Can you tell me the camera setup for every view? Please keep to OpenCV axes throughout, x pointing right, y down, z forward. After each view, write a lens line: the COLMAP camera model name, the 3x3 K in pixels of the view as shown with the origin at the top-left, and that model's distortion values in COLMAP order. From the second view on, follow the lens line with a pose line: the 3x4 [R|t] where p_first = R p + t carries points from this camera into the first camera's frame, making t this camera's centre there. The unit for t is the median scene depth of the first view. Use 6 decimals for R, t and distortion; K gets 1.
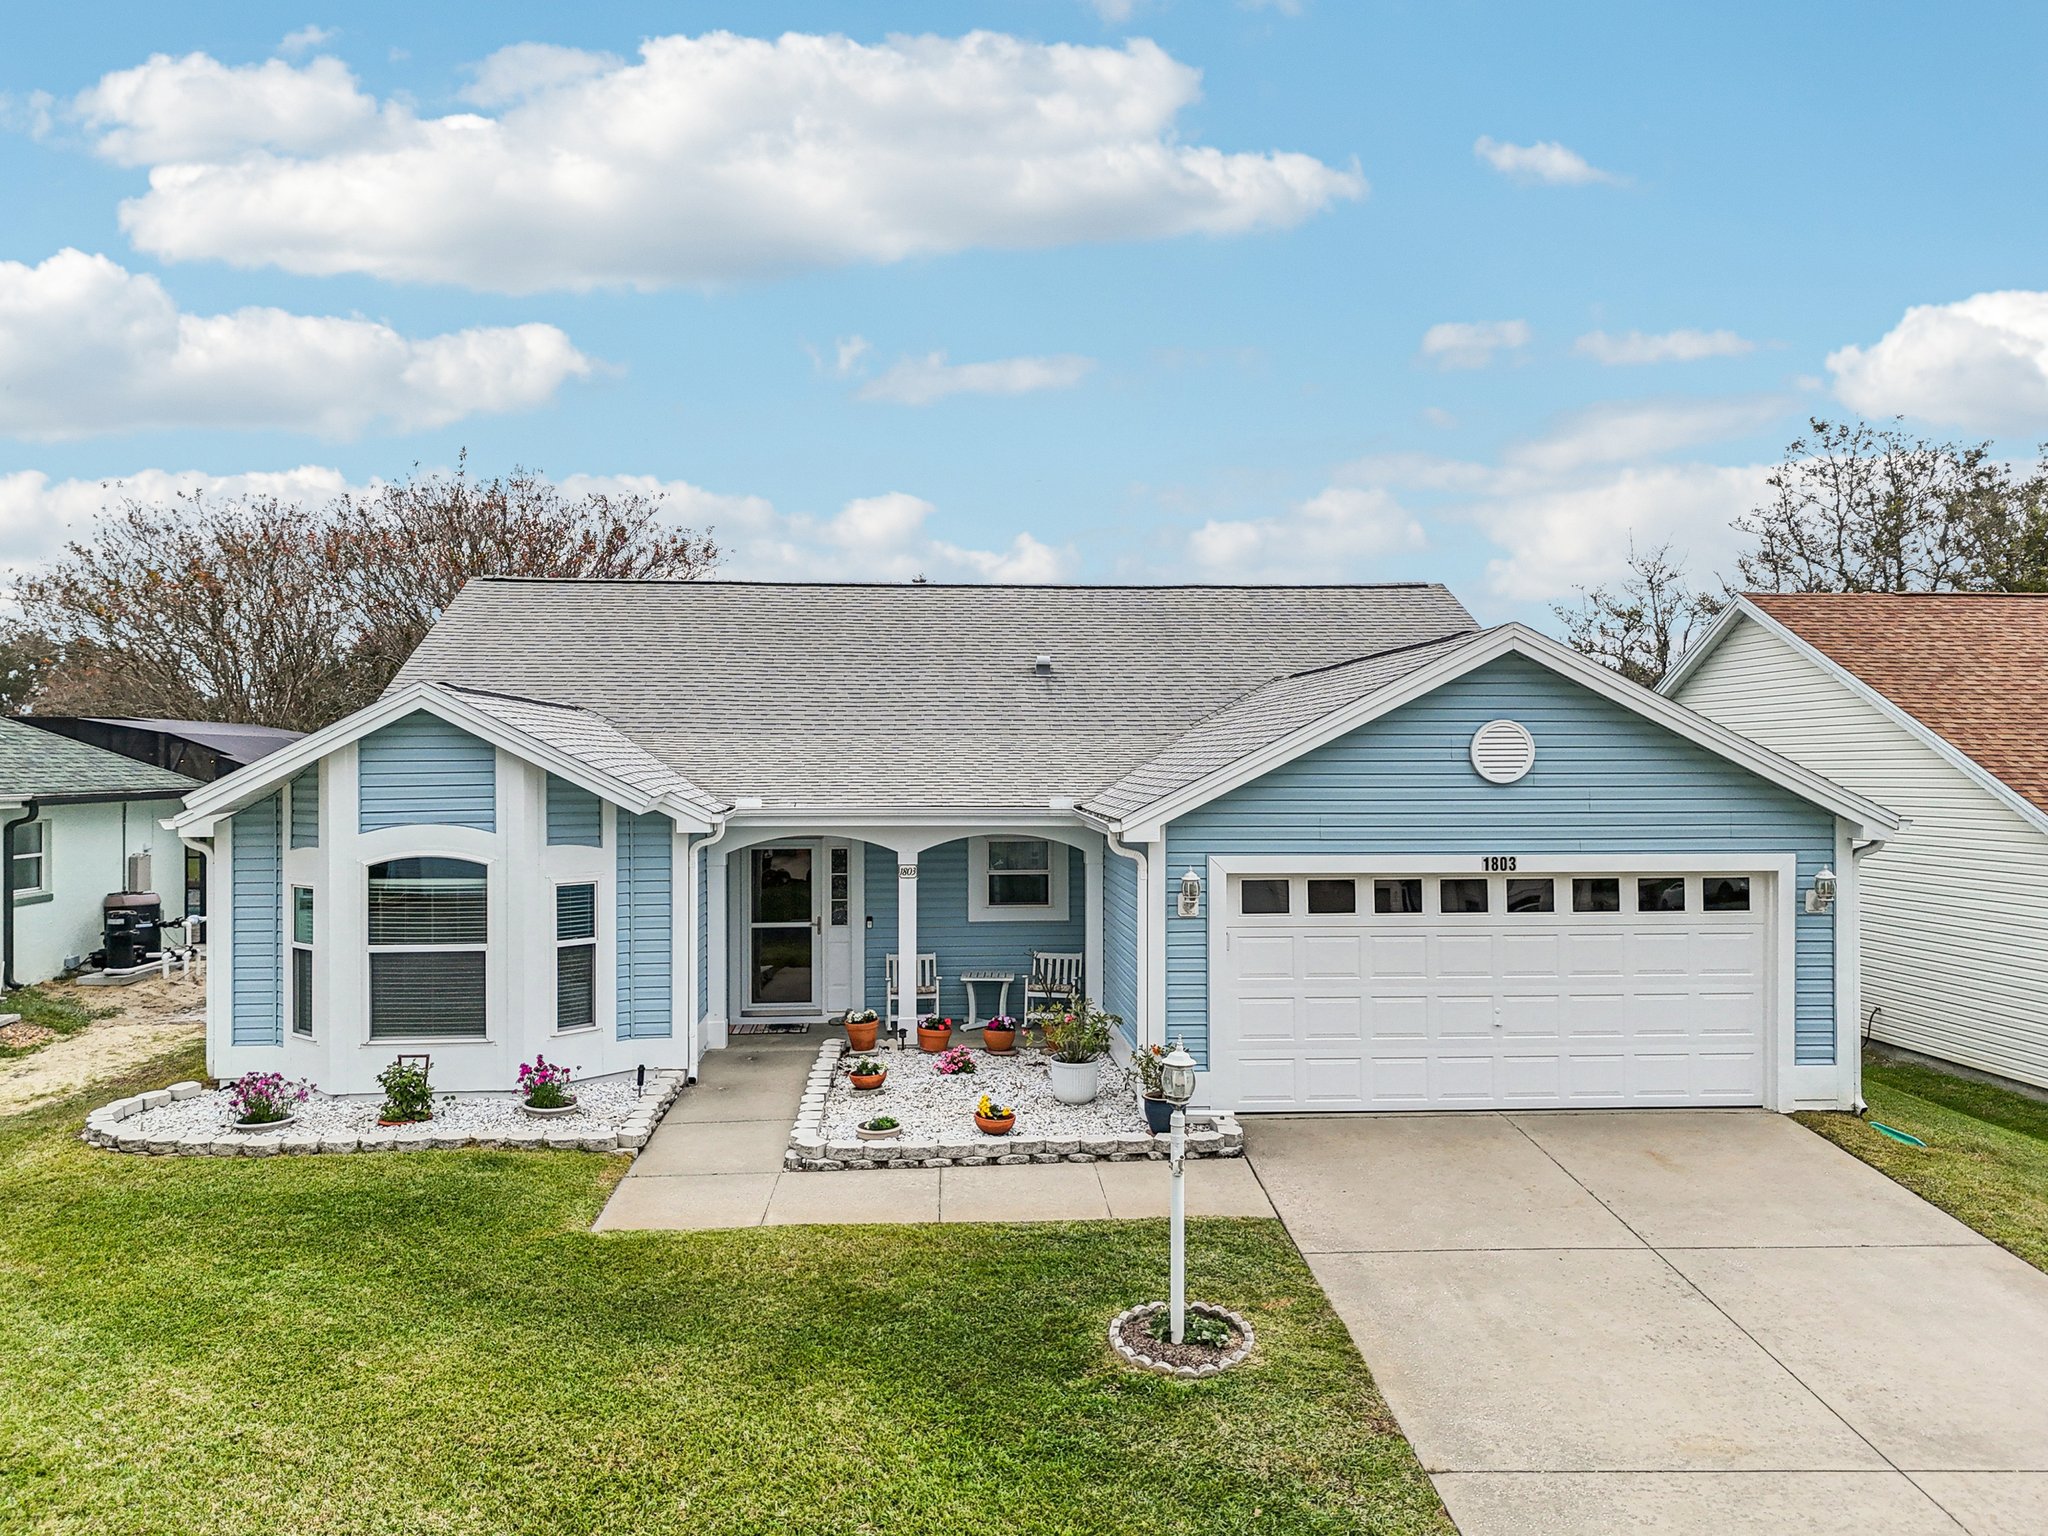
lens RADIAL K [[1619.5, 0, 1024.0], [0, 1619.5, 768.0], [0, 0, 1]] dist [0.098342, -0.151665]
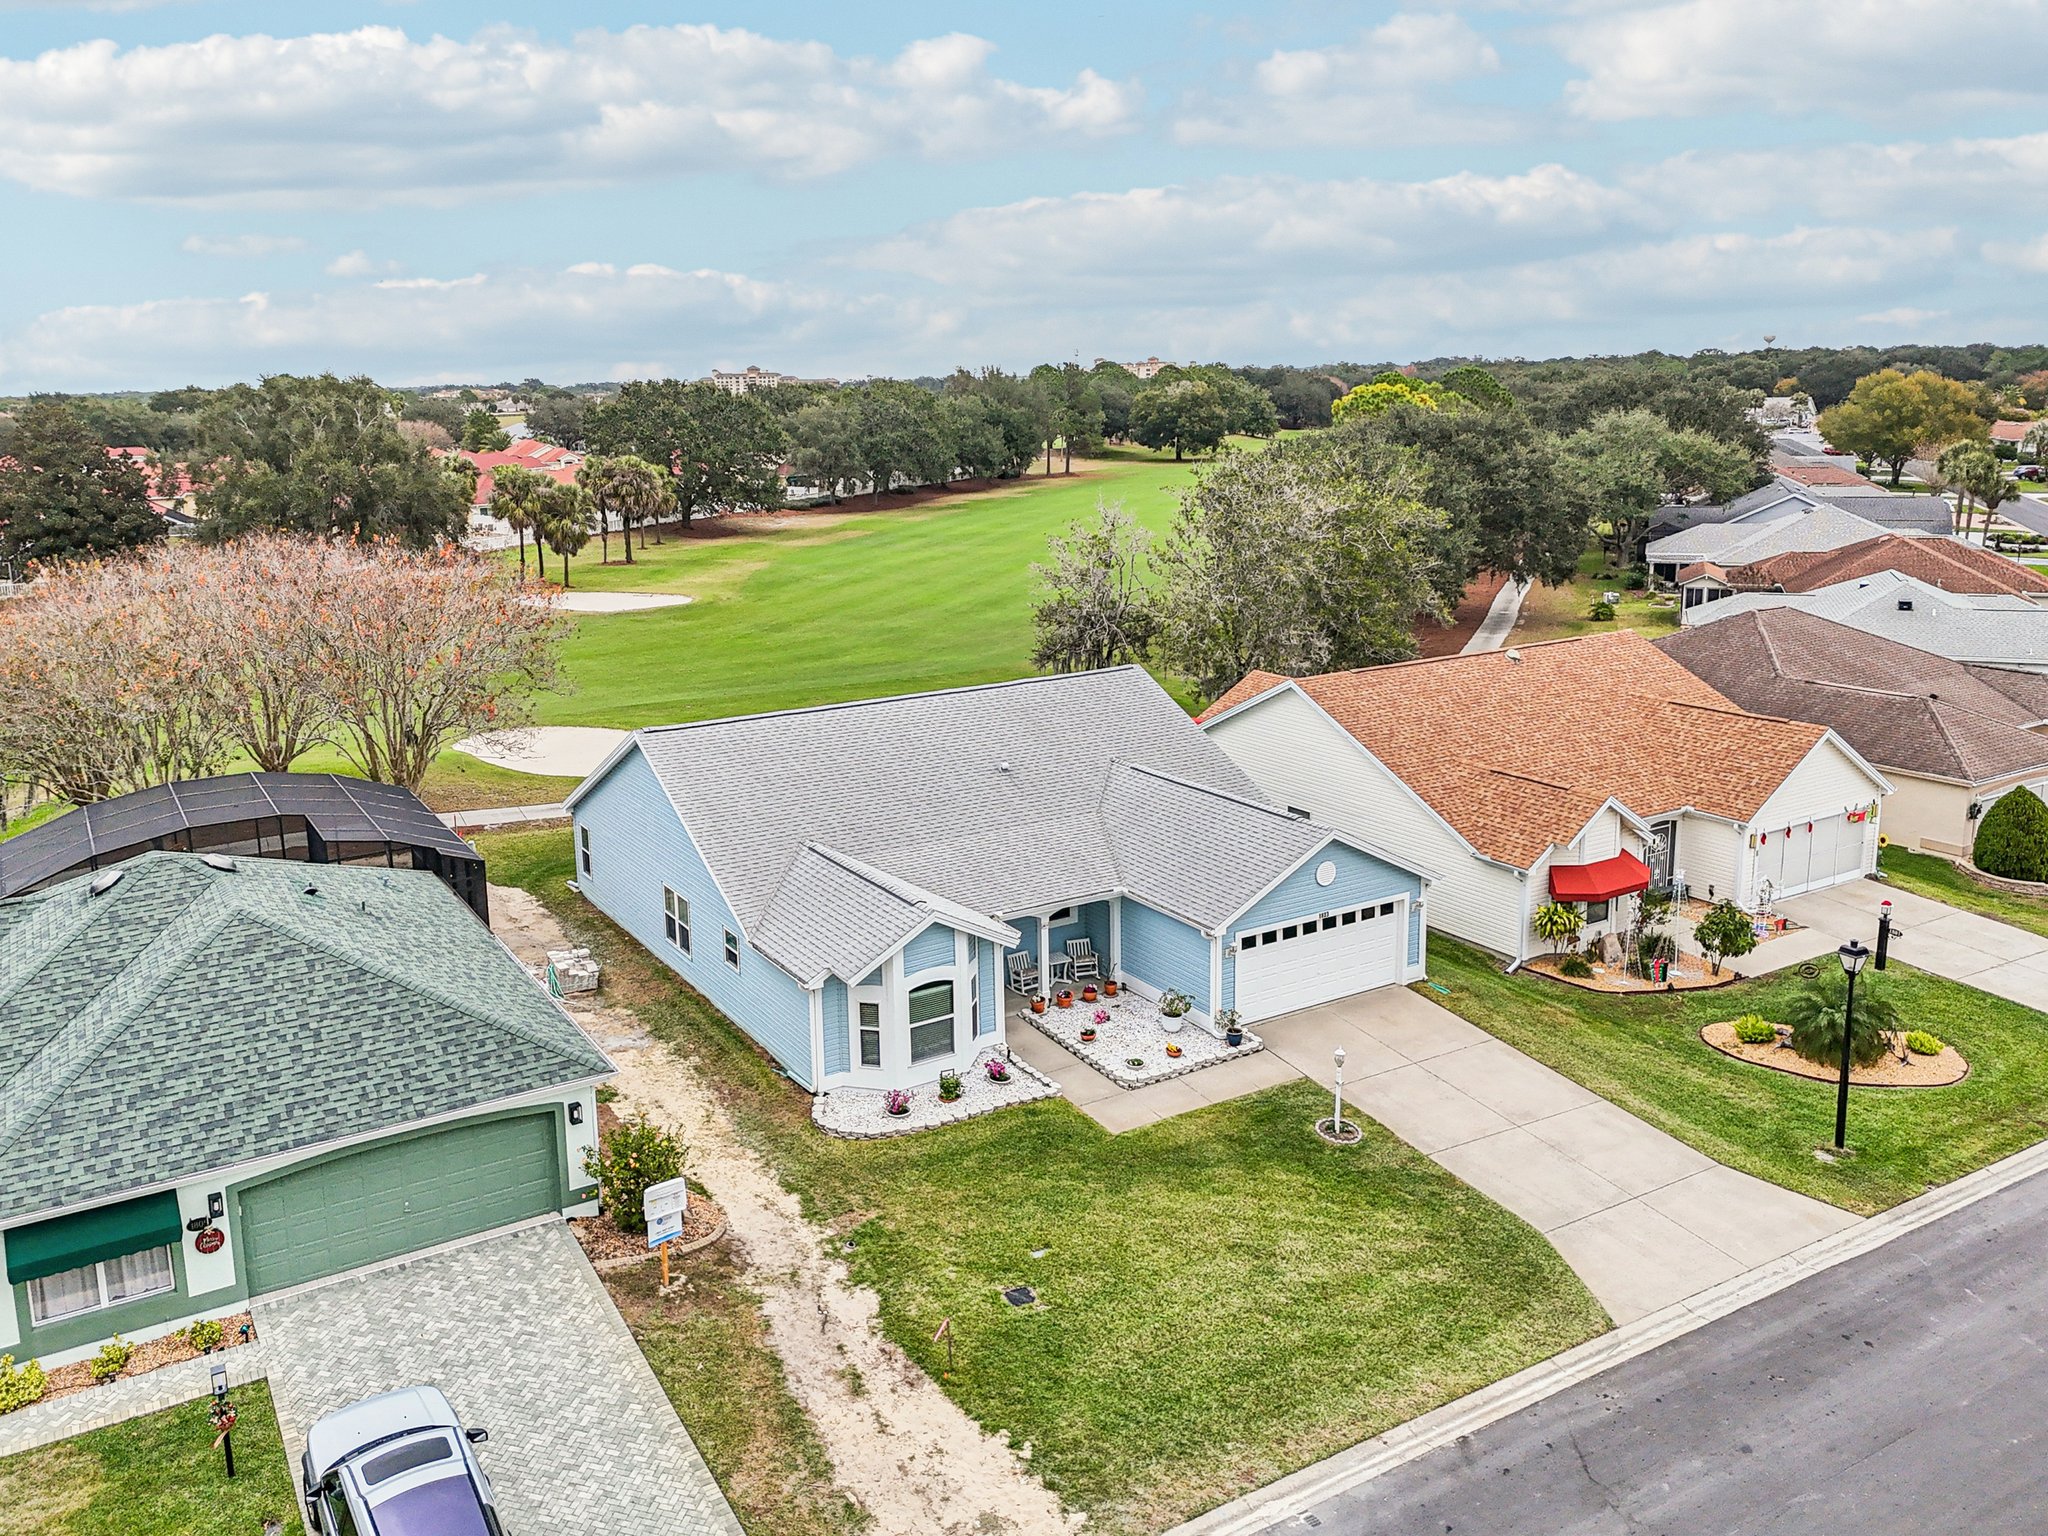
lens RADIAL K [[1624.8, 0, 992.0], [0, 1624.8, 770.2], [0, 0, 1]] dist [0.054936, -0.001475]
pose [[0.887587, -0.125181, 0.443305, -1.295937], [0.018711, 0.971370, 0.236835, -0.789220], [-0.460261, -0.201917, 0.864517, -0.945914]]
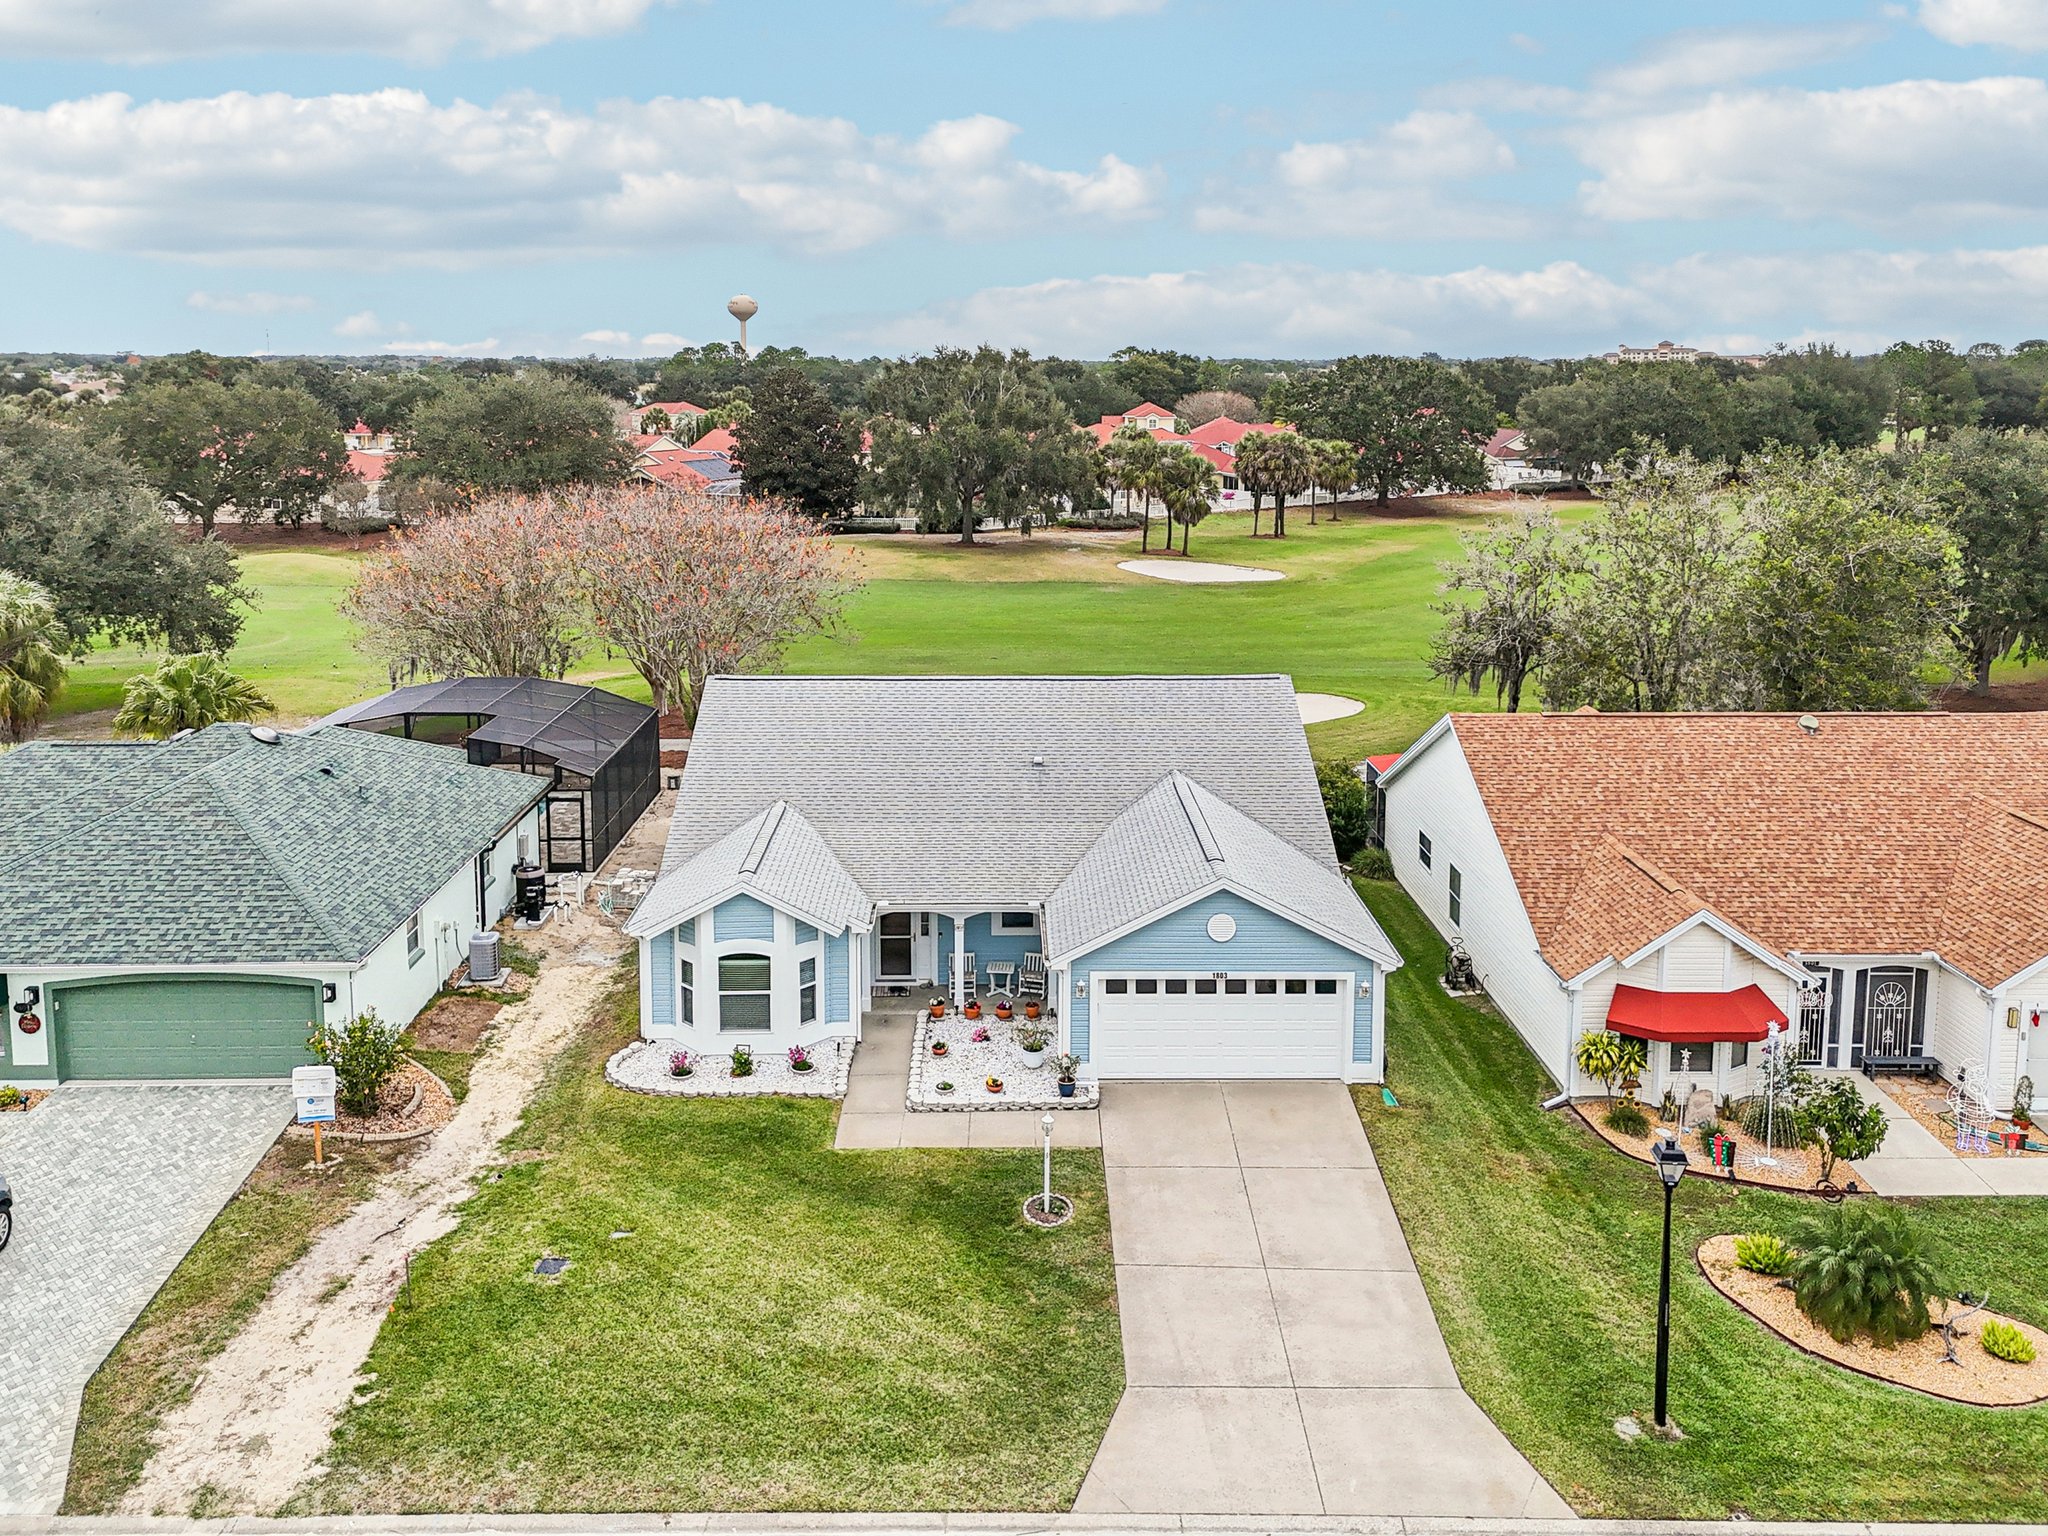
lens RADIAL K [[1673.8, 0, 995.6], [0, 1673.8, 619.3], [0, 0, 1]] dist [0.035995, 0.009385]
pose [[0.997977, 0.008121, -0.063051, 0.124837], [0.001773, 0.987866, 0.155300, -0.785365], [0.063547, -0.155098, 0.985853, -1.216841]]
